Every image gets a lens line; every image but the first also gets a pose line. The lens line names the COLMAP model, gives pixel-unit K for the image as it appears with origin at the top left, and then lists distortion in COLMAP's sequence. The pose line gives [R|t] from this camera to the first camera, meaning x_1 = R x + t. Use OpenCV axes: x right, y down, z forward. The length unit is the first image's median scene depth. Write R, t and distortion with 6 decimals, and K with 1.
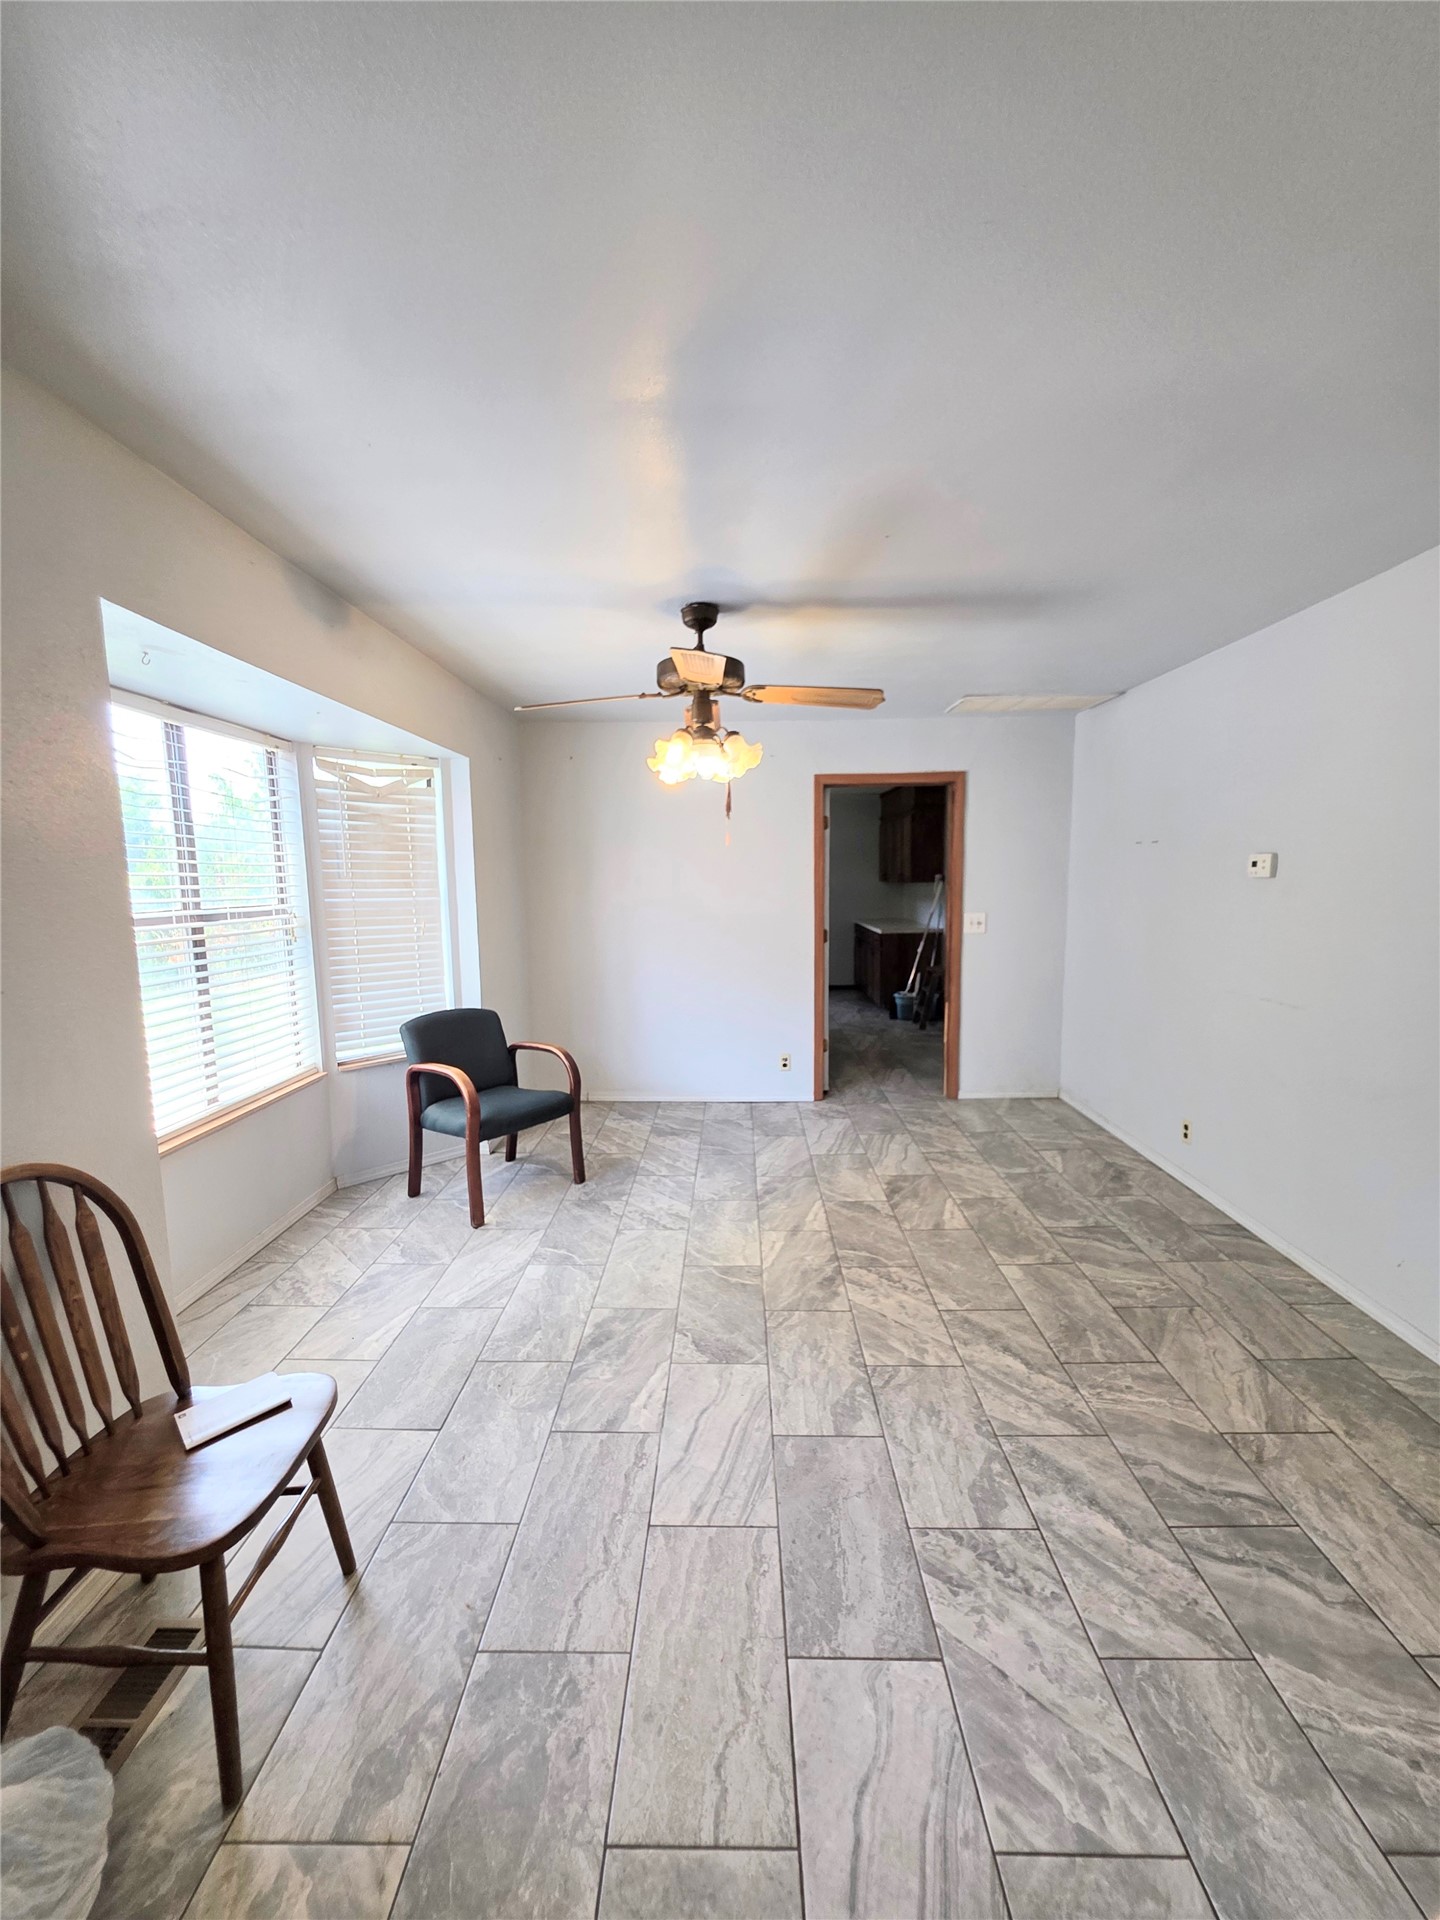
lens RADIAL K [[768.8, 0, 727.7], [0, 768.8, 971.5], [0, 0, 1]] dist [0.000854, 0.000249]
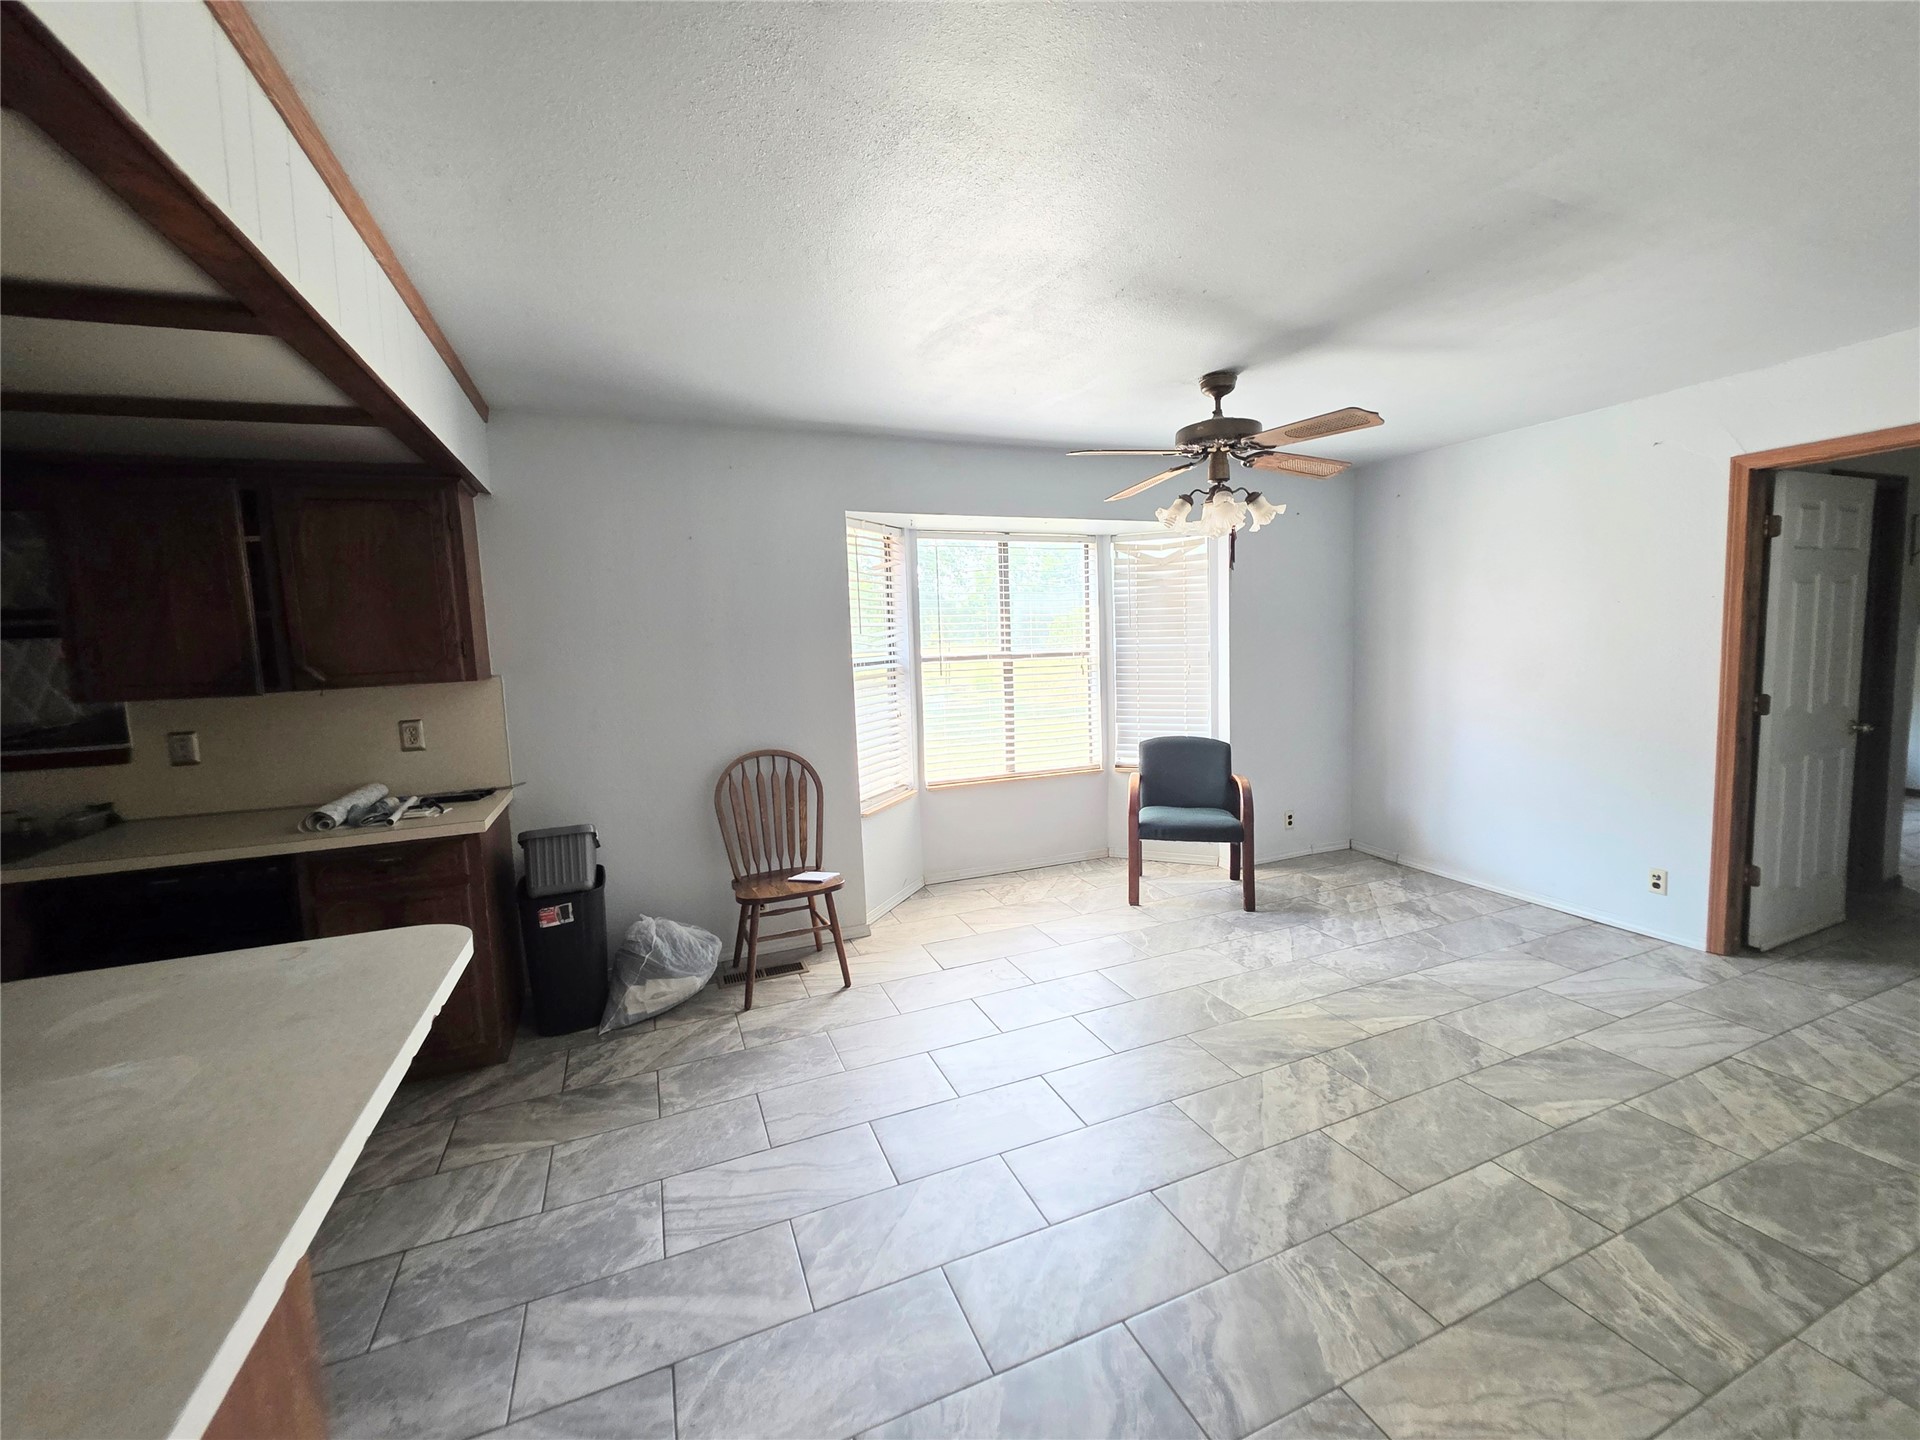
lens RADIAL K [[768.8, 0, 966.2], [0, 768.8, 712.3], [0, 0, 1]] dist [0.000854, 0.000249]
pose [[0.403053, 0.082923, -0.911412, 0.659905], [-0.087434, 0.994820, 0.051845, -0.022899], [0.910990, 0.058792, 0.408216, 0.207045]]
